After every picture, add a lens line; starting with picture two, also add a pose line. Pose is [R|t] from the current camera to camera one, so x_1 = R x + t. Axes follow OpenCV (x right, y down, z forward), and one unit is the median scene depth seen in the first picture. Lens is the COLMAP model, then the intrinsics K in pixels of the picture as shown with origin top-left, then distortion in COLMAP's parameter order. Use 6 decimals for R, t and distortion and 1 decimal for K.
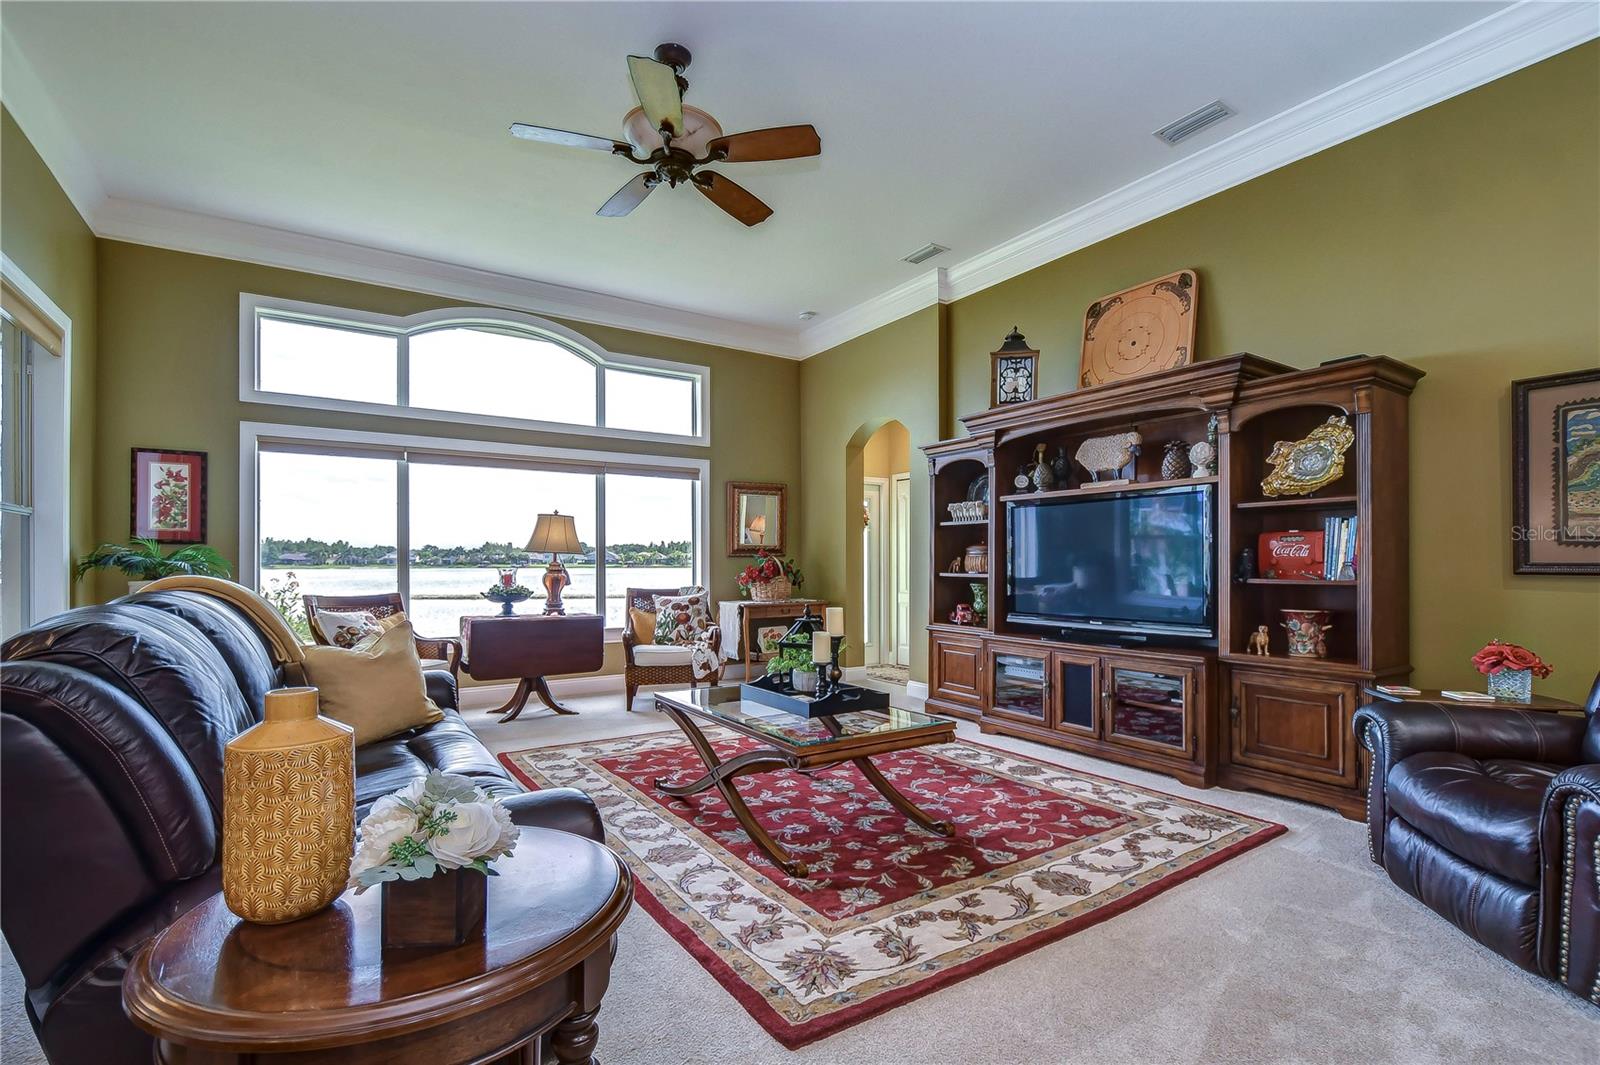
lens RADIAL K [[714.0, 0, 804.8], [0, 714.0, 558.4], [0, 0, 1]] dist [0.004233, -0.000194]
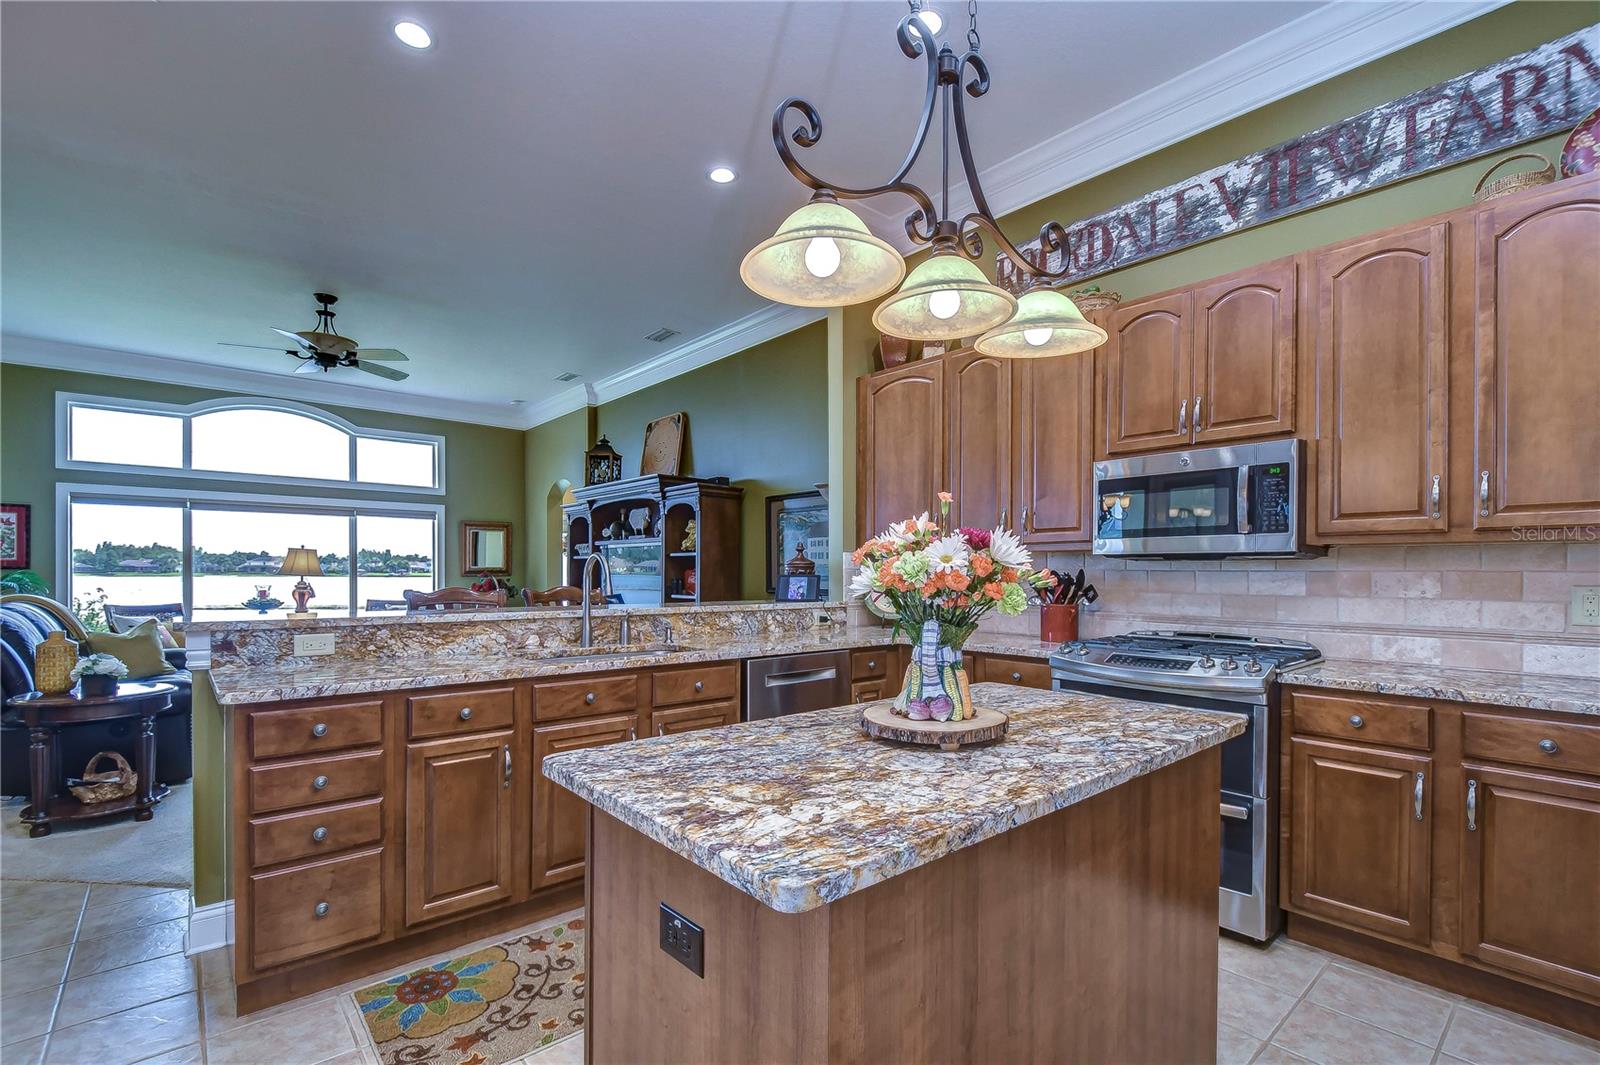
lens RADIAL K [[720.6, 0, 808.1], [0, 720.6, 575.4], [0, 0, 1]] dist [0.004835, -0.006630]
pose [[0.991598, 0.003095, 0.129317, 0.615193], [-0.004474, 0.999936, 0.010375, -0.035663], [-0.129277, -0.010867, 0.991549, -0.737674]]
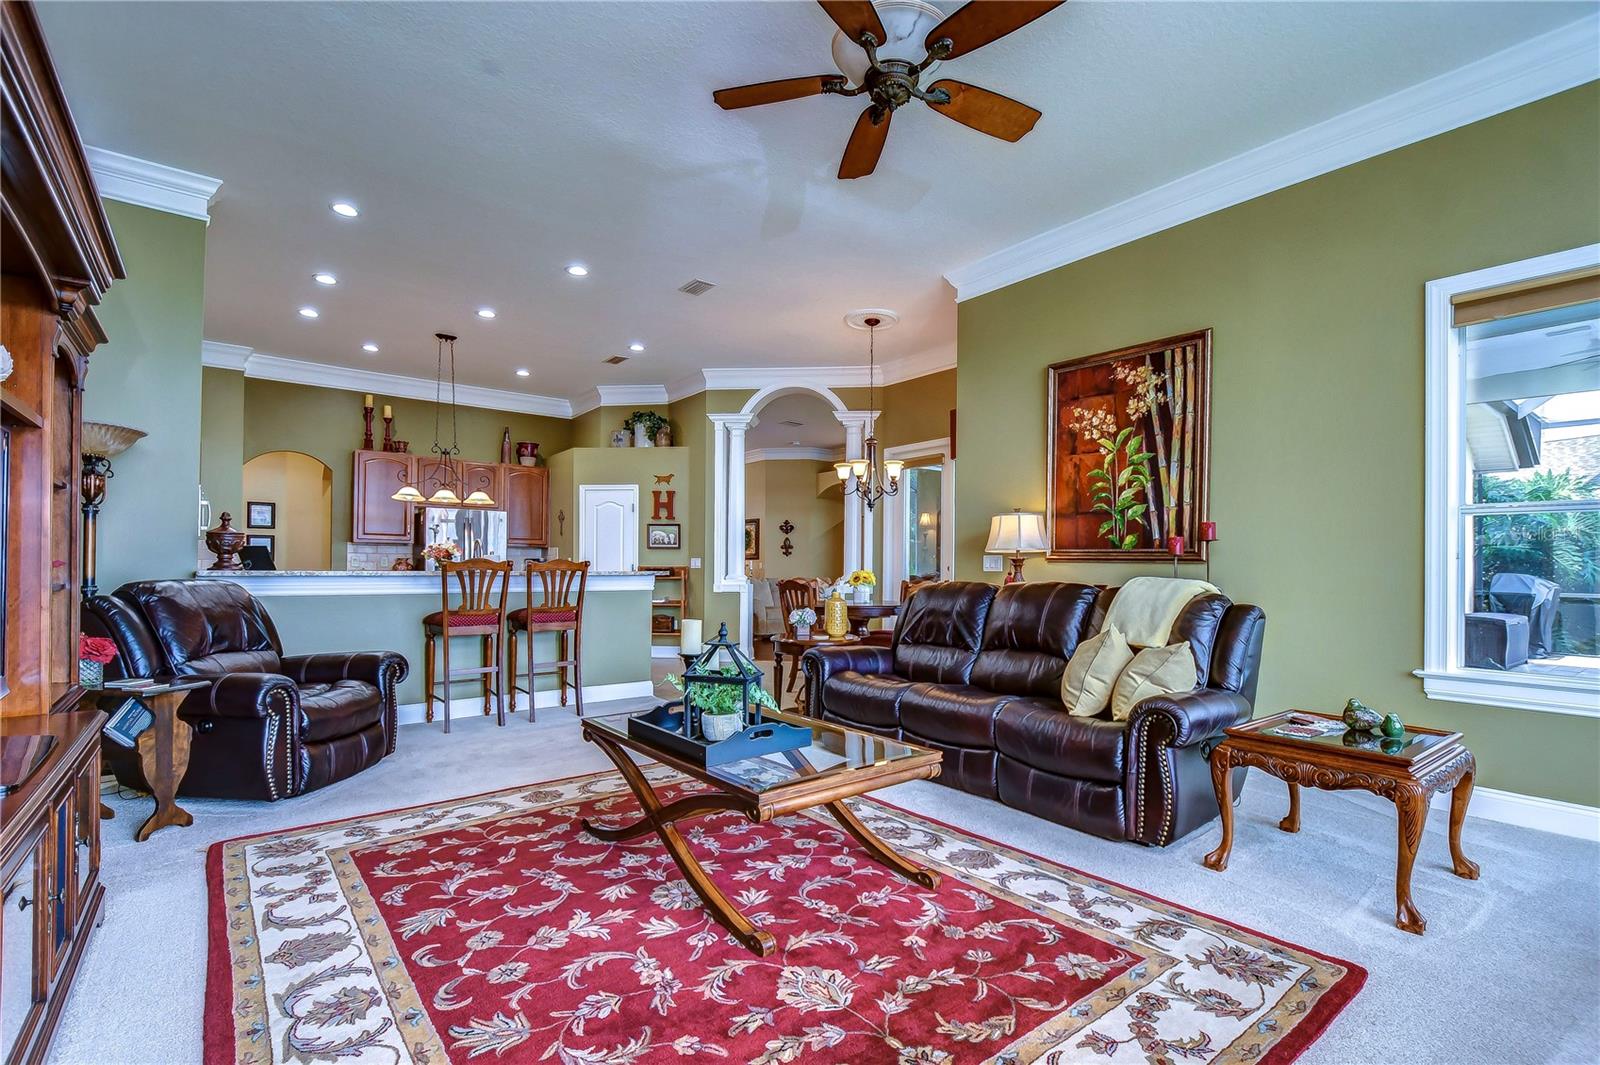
lens RADIAL K [[722.2, 0, 796.6], [0, 722.2, 563.6], [0, 0, 1]] dist [0.000115, -0.000327]
pose [[-0.997158, -0.005651, -0.075127, -0.012704], [-0.004951, 0.999943, -0.009504, 0.008918], [0.075176, -0.009105, -0.997129, 1.435618]]
